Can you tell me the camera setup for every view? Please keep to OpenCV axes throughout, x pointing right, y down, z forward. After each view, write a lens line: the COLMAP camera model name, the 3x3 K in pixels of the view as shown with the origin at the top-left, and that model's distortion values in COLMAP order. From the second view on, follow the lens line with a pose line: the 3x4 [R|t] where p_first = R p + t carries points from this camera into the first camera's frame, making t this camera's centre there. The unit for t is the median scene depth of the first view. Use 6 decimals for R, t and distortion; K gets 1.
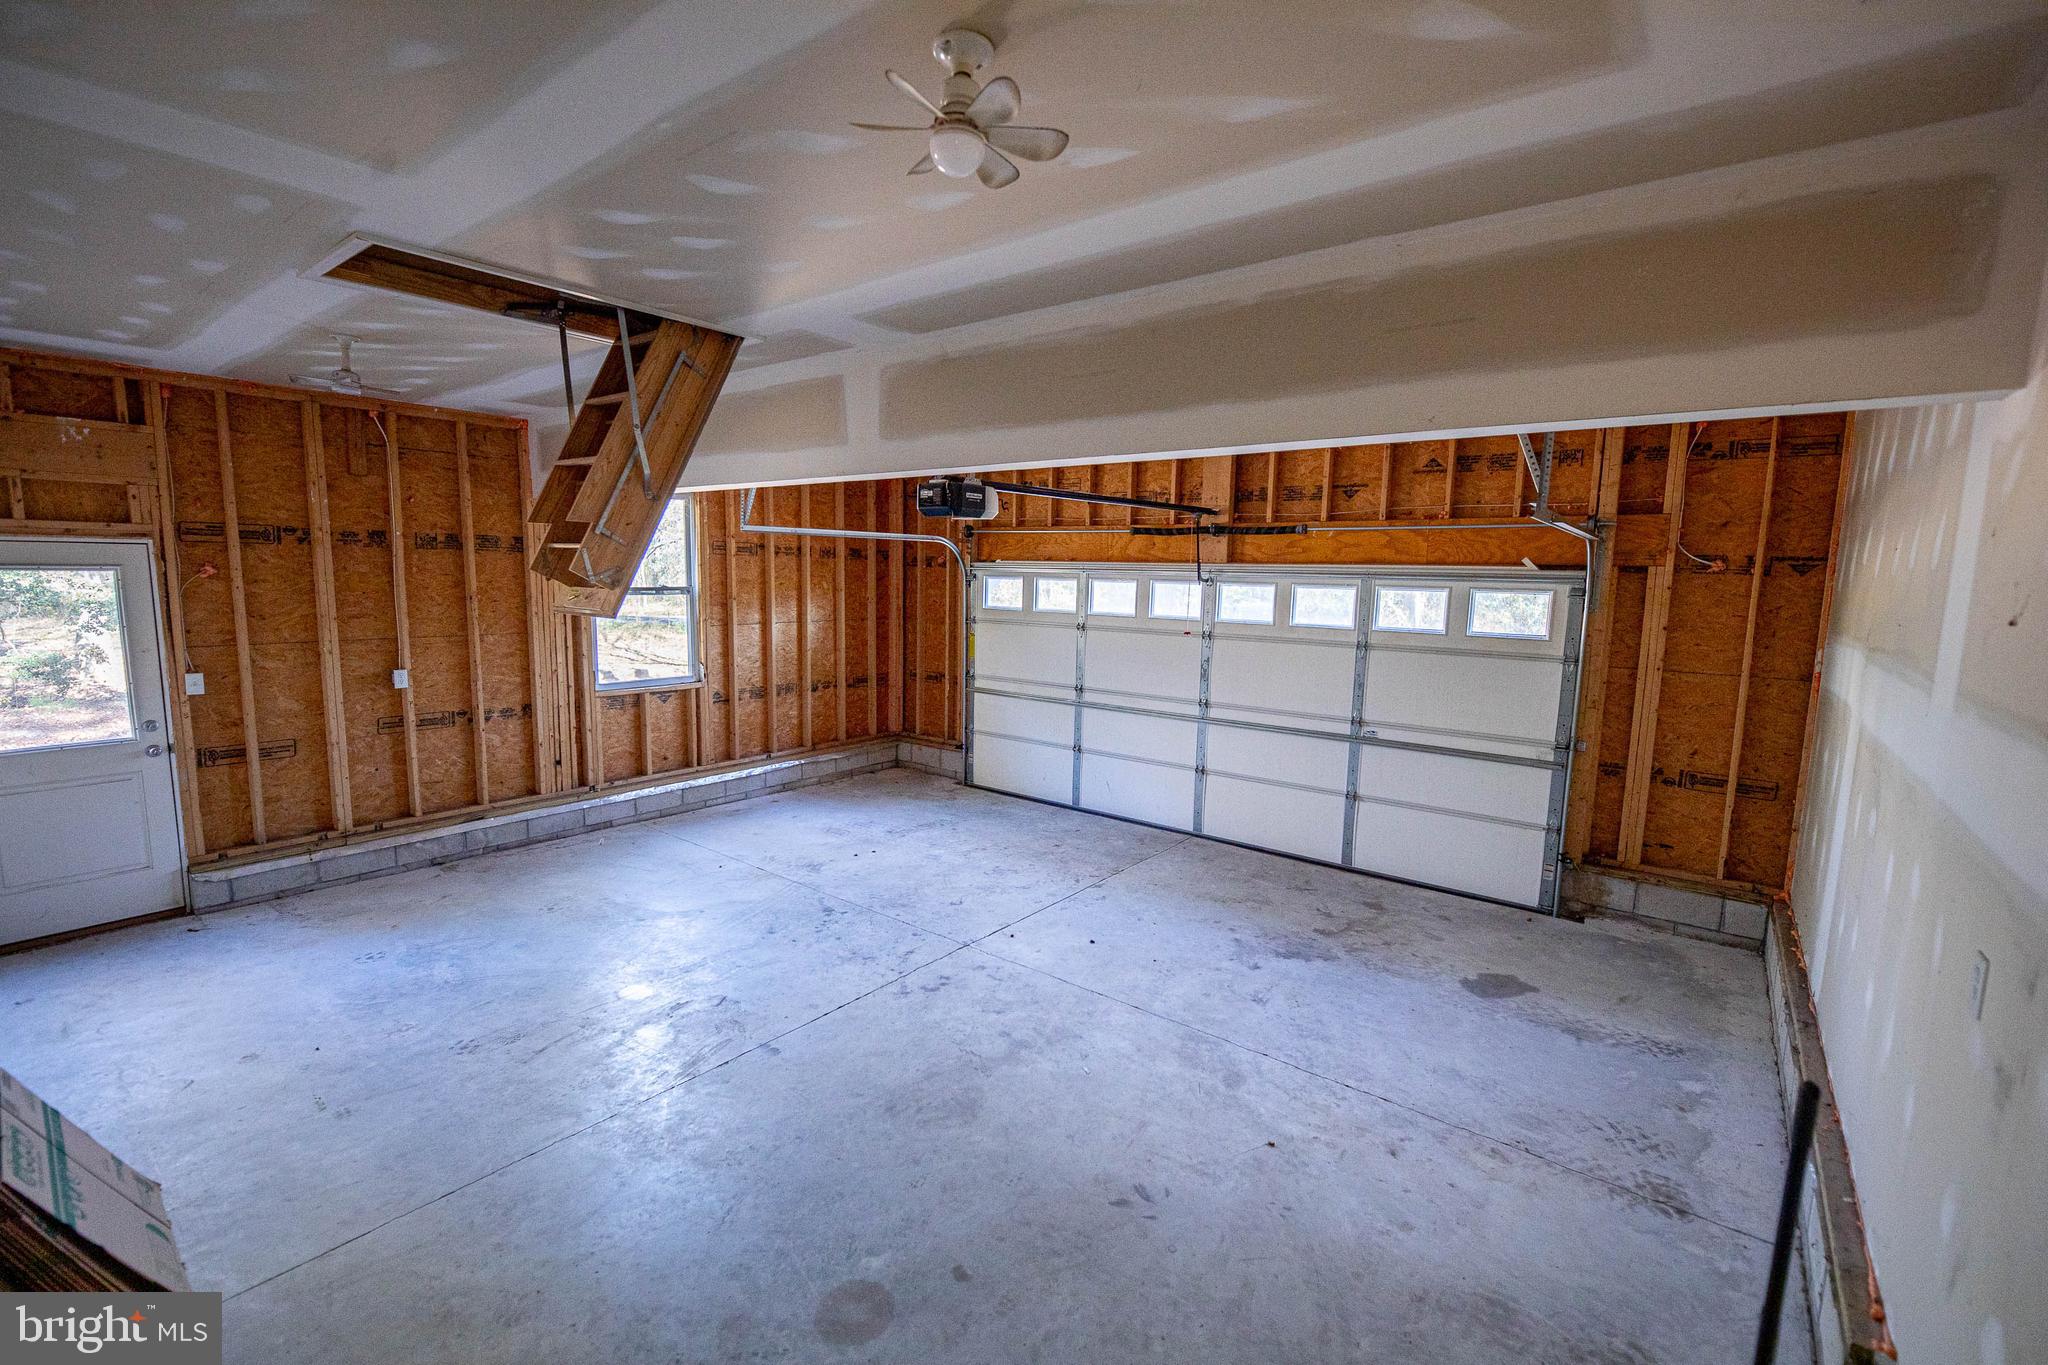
lens RADIAL K [[875.6, 0, 1008.0], [0, 875.6, 683.4], [0, 0, 1]] dist [-0.000576, -0.000879]
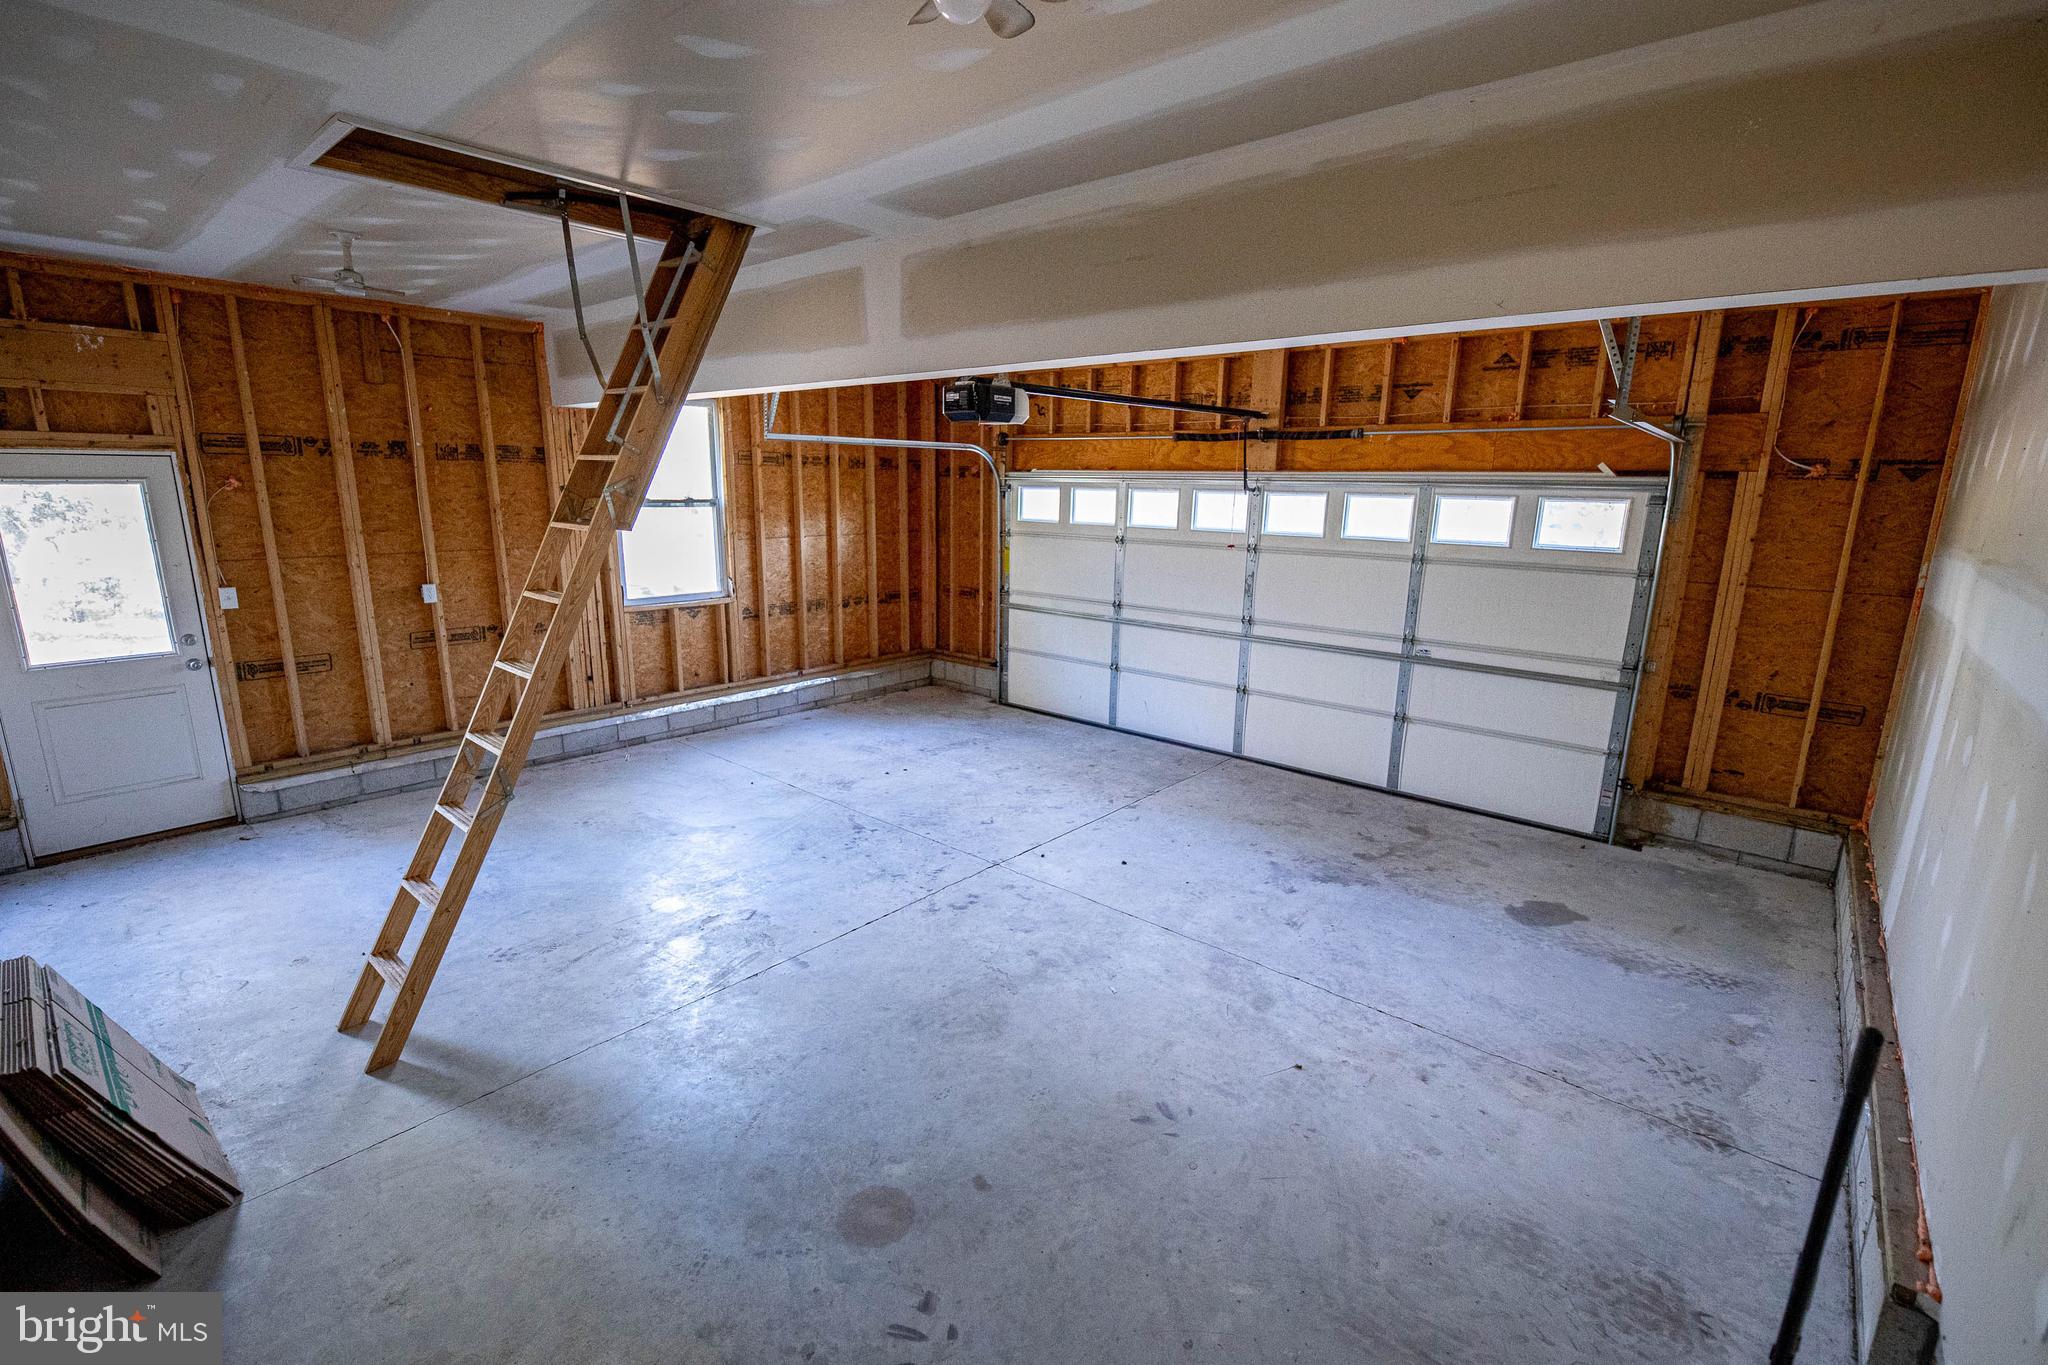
lens RADIAL K [[895.3, 0, 1007.9], [0, 895.3, 681.3], [0, 0, 1]] dist [-0.001599, -0.000707]
pose [[0.998924, 0.005582, -0.046047, 0.009763], [-0.001394, 0.995897, 0.090482, 0.001376], [0.046363, -0.090320, 0.994833, 0.011274]]
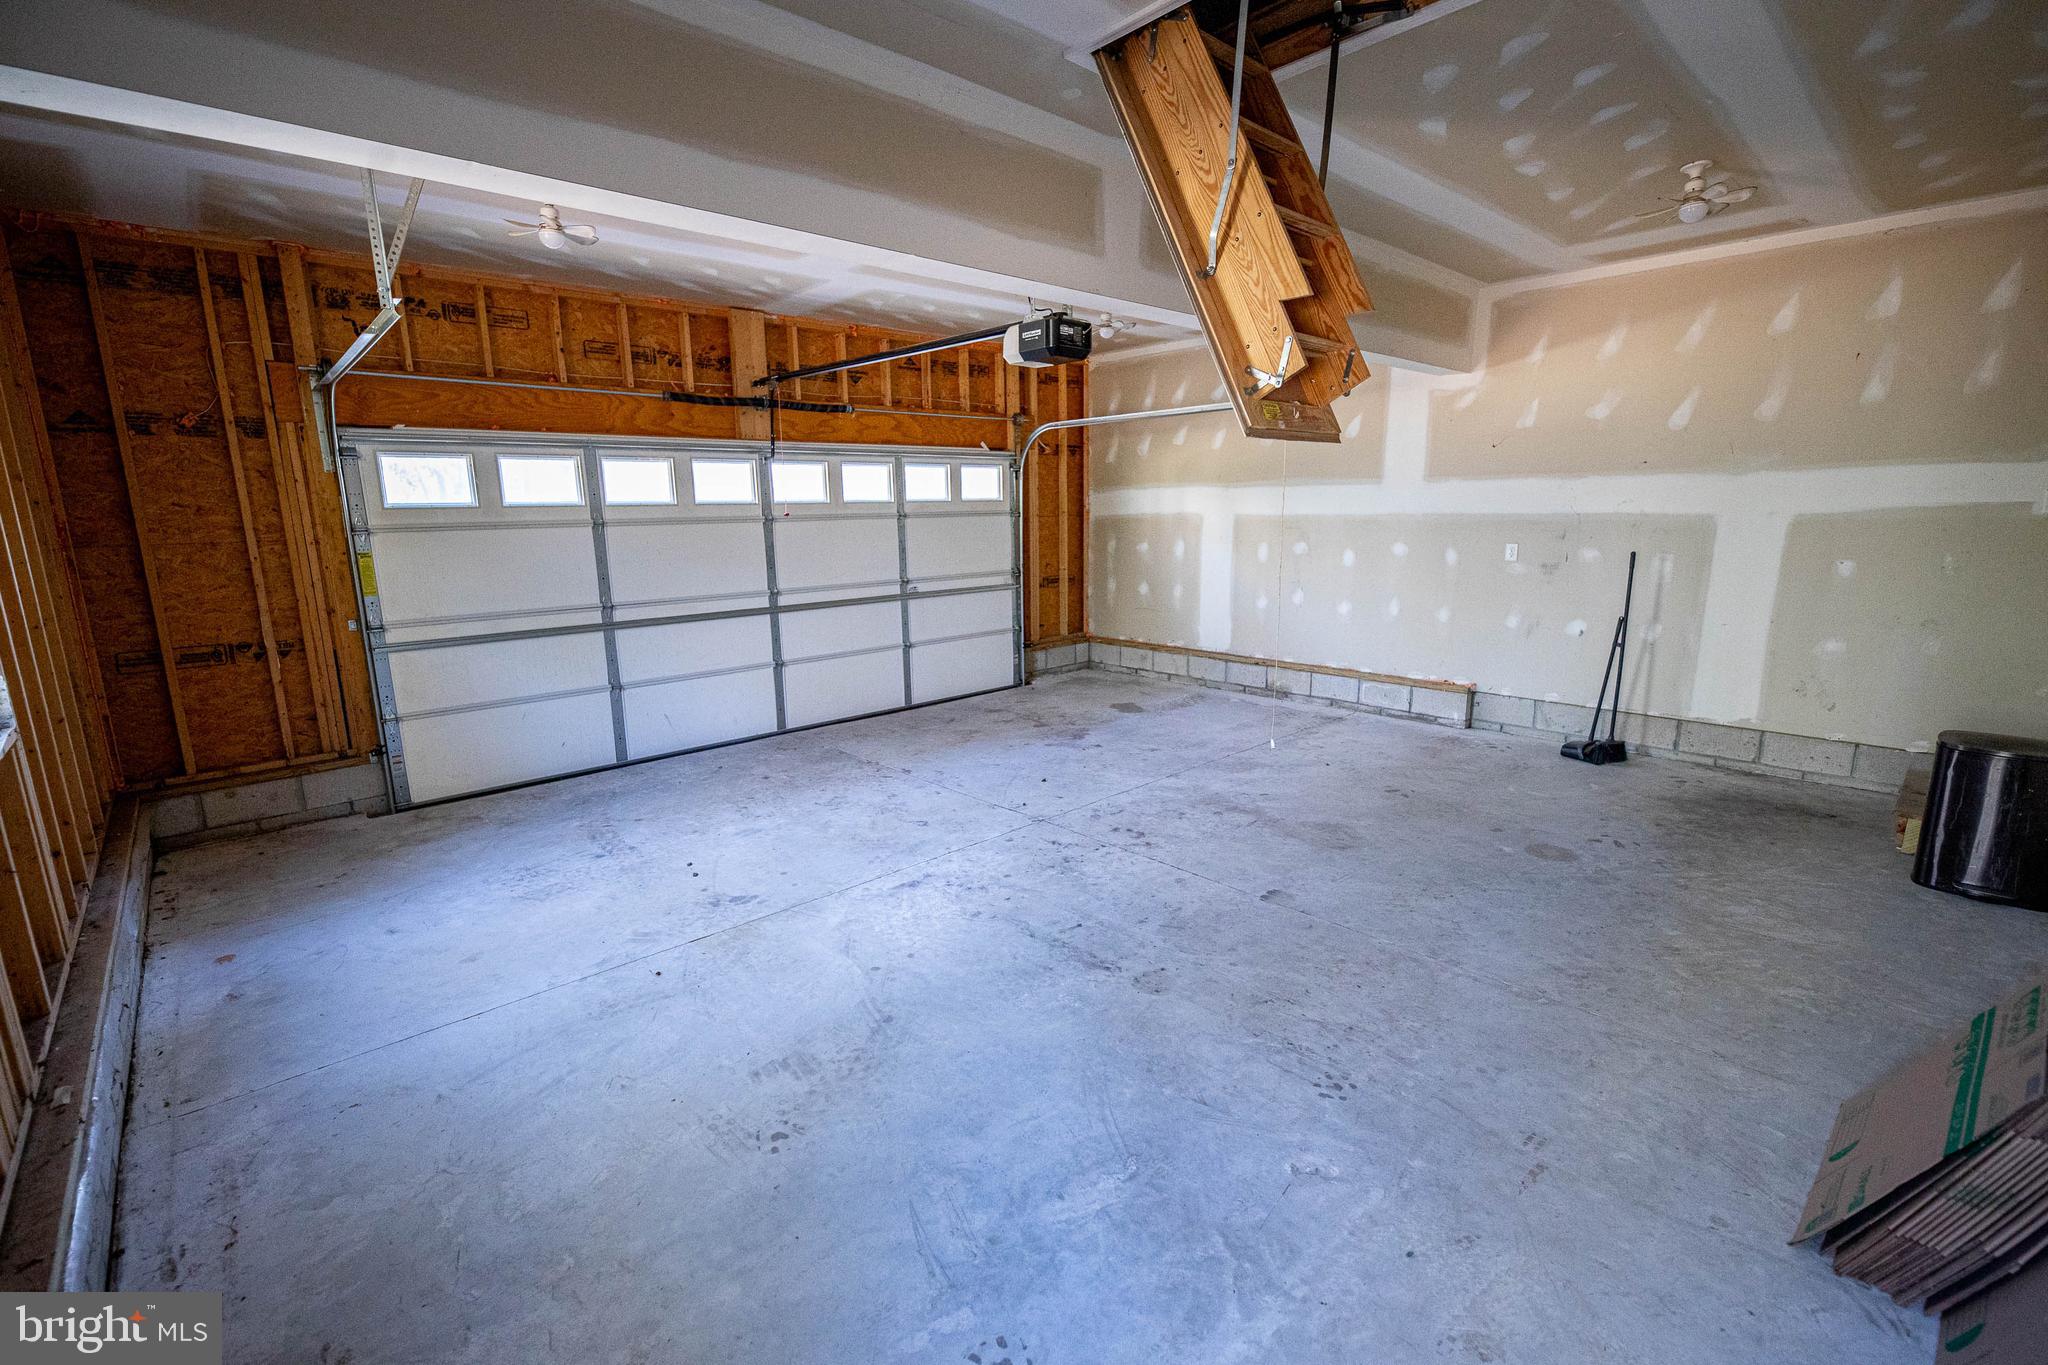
lens RADIAL K [[895.3, 0, 1007.9], [0, 895.3, 681.3], [0, 0, 1]] dist [-0.001599, -0.000707]
pose [[0.156737, -0.212716, 0.964461, -0.846974], [0.145786, 0.970816, 0.190426, -0.038142], [-0.976821, 0.110759, 0.183174, 0.730225]]
